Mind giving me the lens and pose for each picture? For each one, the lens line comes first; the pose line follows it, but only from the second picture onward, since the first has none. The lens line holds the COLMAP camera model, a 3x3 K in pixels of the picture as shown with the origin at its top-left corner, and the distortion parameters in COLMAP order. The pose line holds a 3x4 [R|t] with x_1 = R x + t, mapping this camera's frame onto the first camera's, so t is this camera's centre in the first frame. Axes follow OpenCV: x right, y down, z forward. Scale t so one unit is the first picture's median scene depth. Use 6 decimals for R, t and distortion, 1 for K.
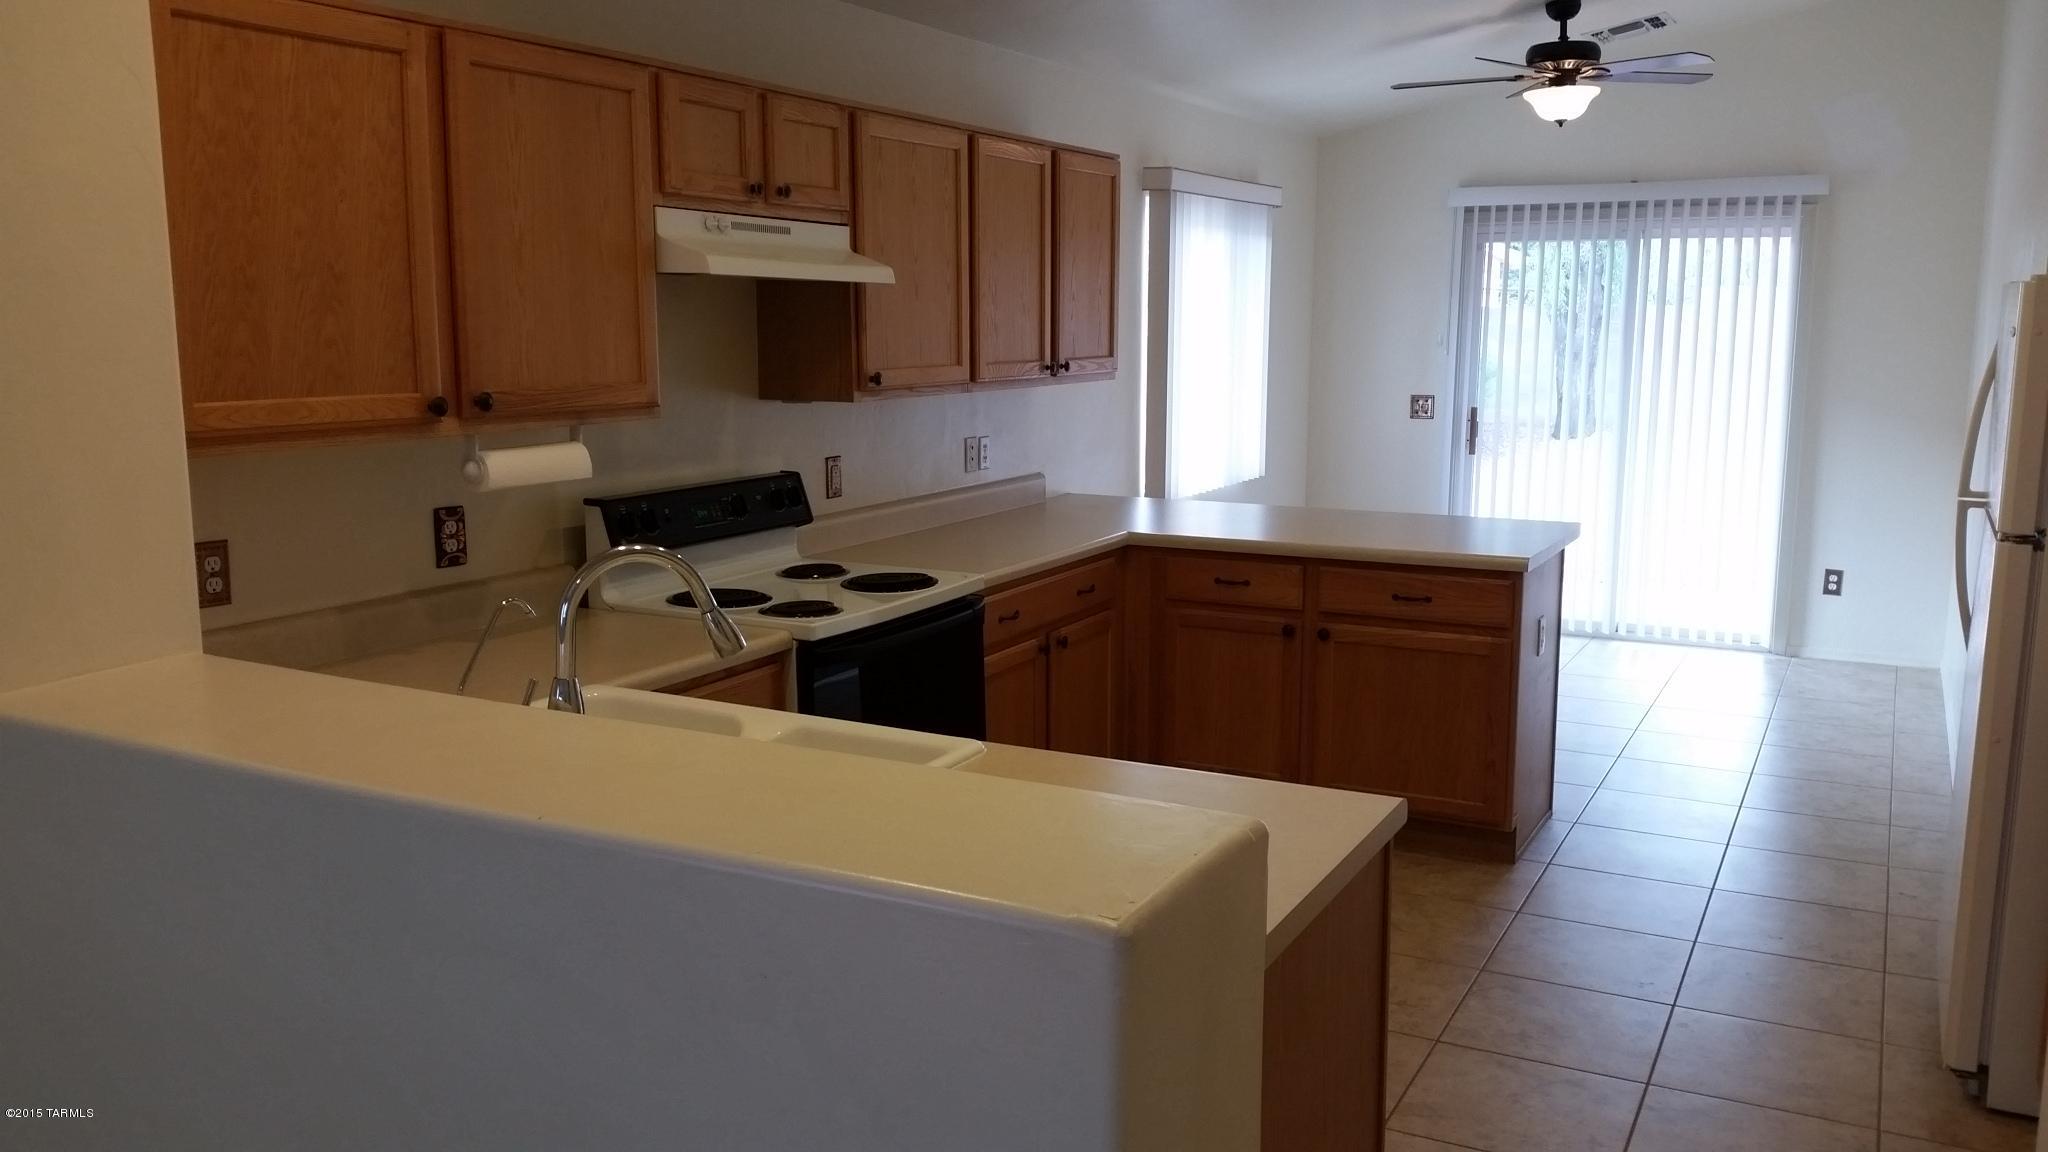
lens RADIAL K [[1661.0, 0, 1036.6], [0, 1661.0, 565.2], [0, 0, 1]] dist [0.092725, -0.017209]
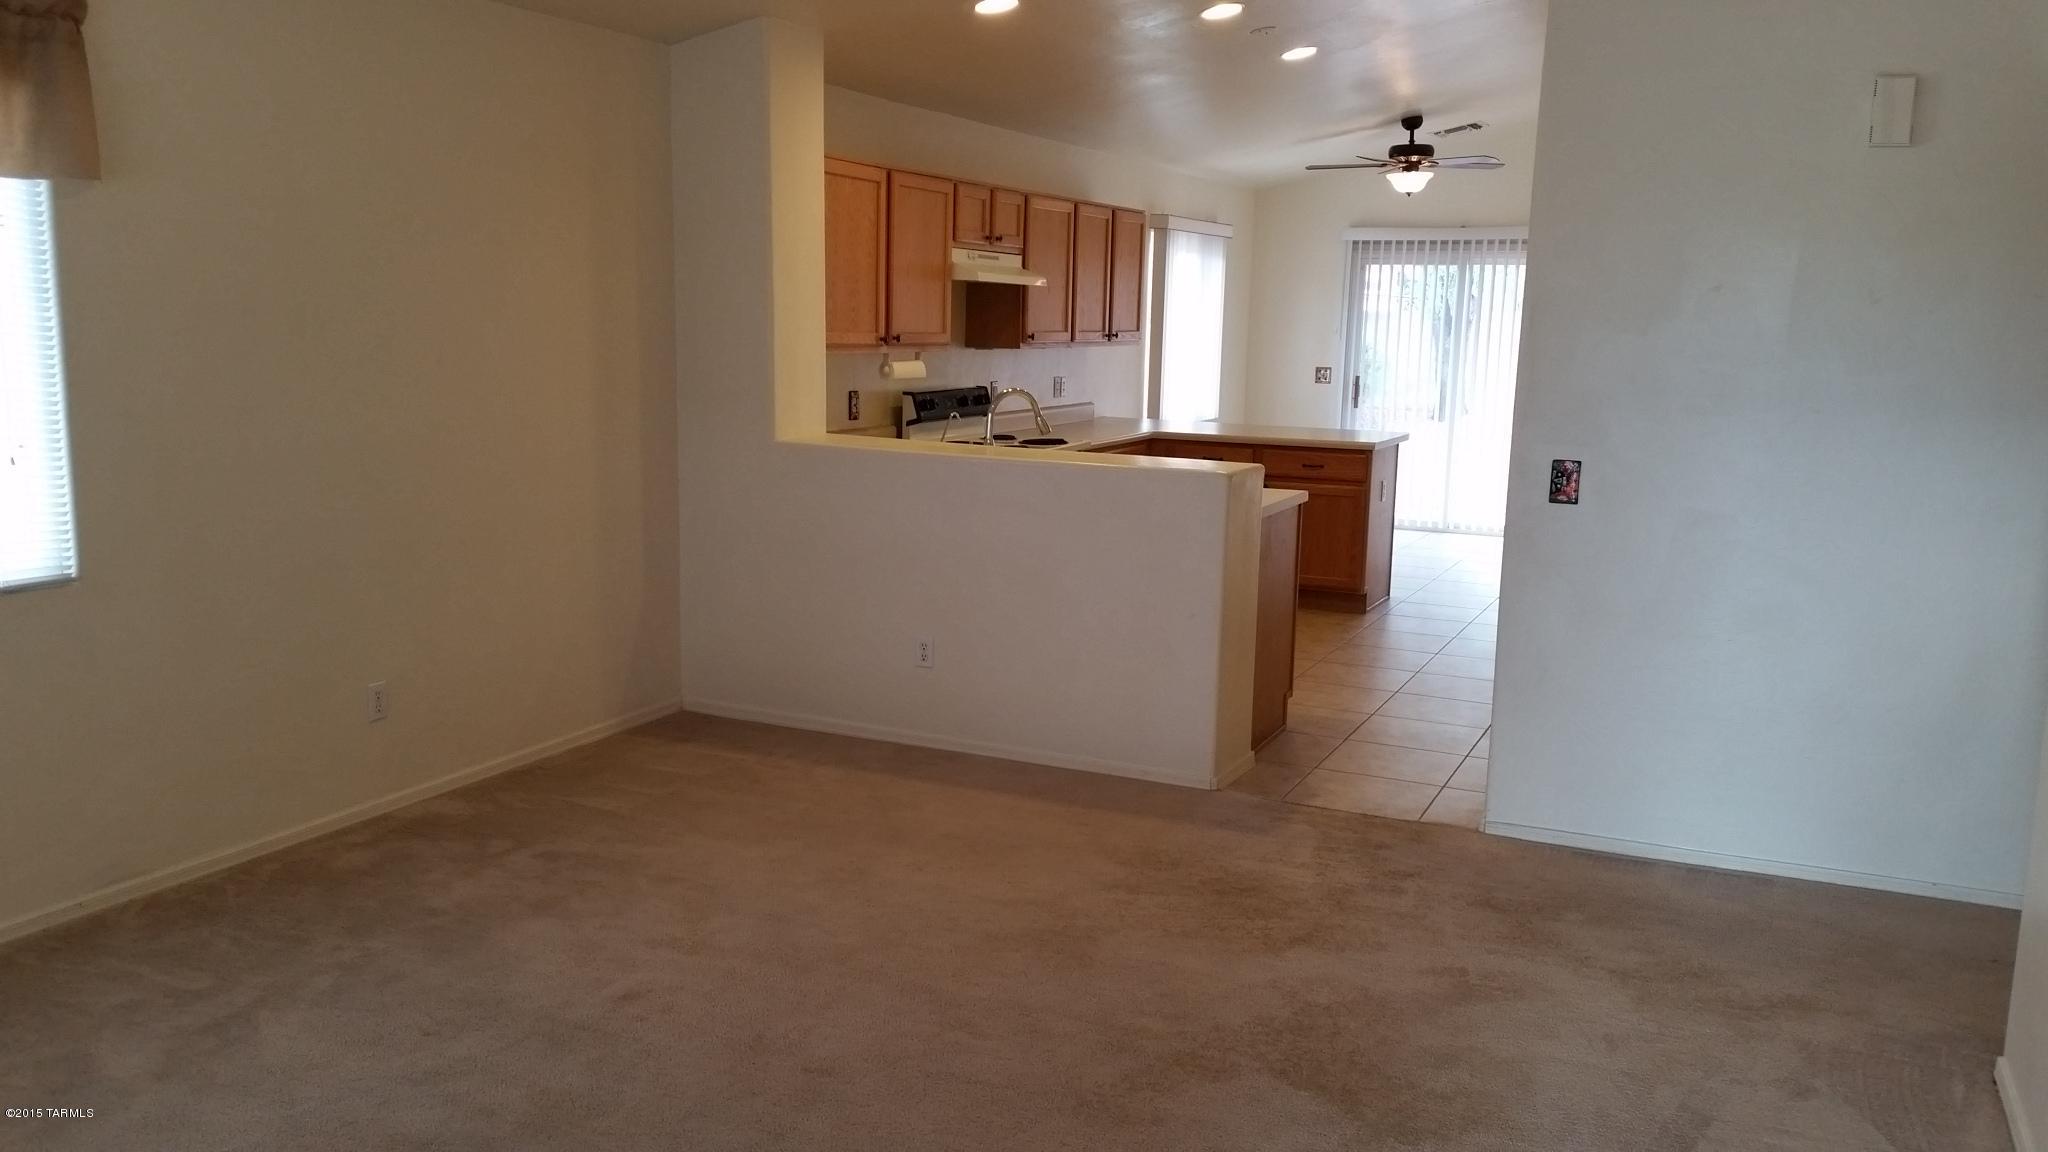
lens RADIAL K [[1661.0, 0, 1009.1], [0, 1661.0, 588.4], [0, 0, 1]] dist [0.092725, -0.017209]
pose [[0.999106, 0.015282, 0.039415, -0.150636], [-0.015892, 0.999758, 0.015205, 0.112756], [-0.039173, -0.015817, 0.999107, -0.691417]]
